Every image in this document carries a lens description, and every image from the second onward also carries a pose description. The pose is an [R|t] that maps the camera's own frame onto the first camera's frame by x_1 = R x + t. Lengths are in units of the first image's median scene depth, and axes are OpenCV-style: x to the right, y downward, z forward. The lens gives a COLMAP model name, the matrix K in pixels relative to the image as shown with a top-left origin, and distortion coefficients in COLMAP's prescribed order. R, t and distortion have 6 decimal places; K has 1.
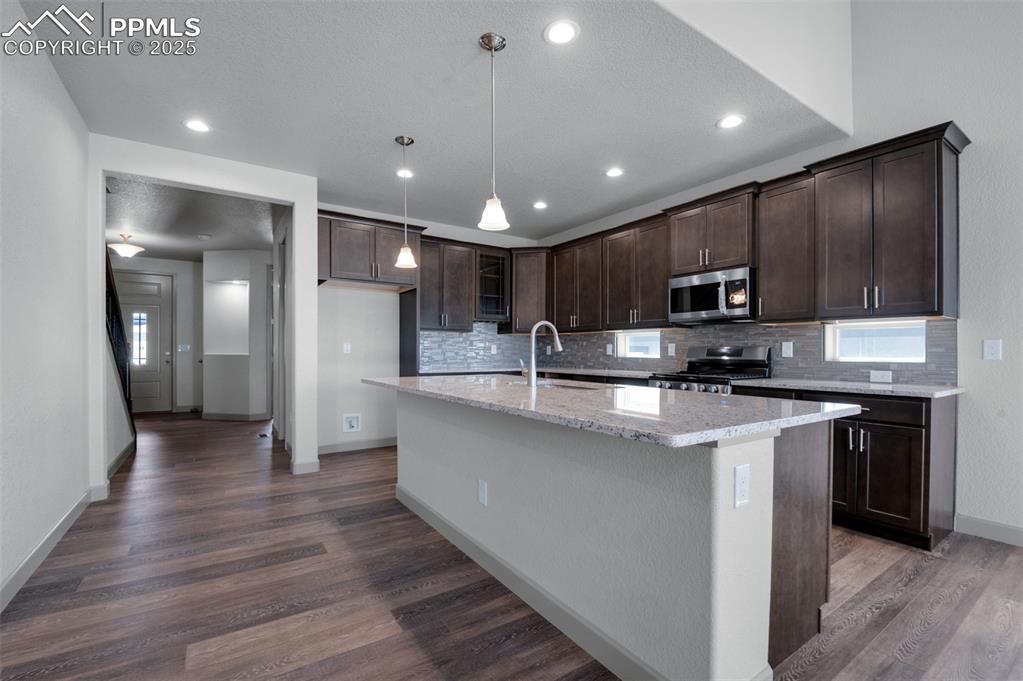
lens RADIAL K [[445.5, 0, 515.6], [0, 445.5, 351.9], [0, 0, 1]] dist [-0.001162, -0.001536]
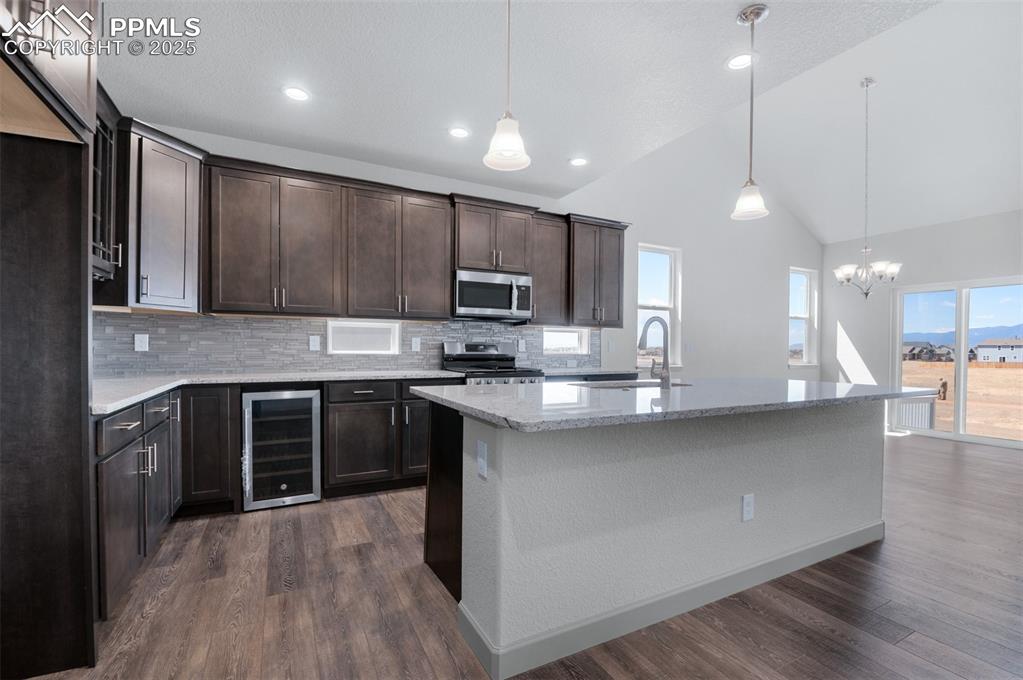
lens RADIAL K [[445.5, 0, 515.6], [0, 445.5, 351.4], [0, 0, 1]] dist [-0.001162, -0.001536]
pose [[0.116731, -0.011409, 0.993098, -0.681918], [-0.005153, 0.999914, 0.012093, -0.004344], [-0.993150, -0.006529, 0.116662, 0.911781]]
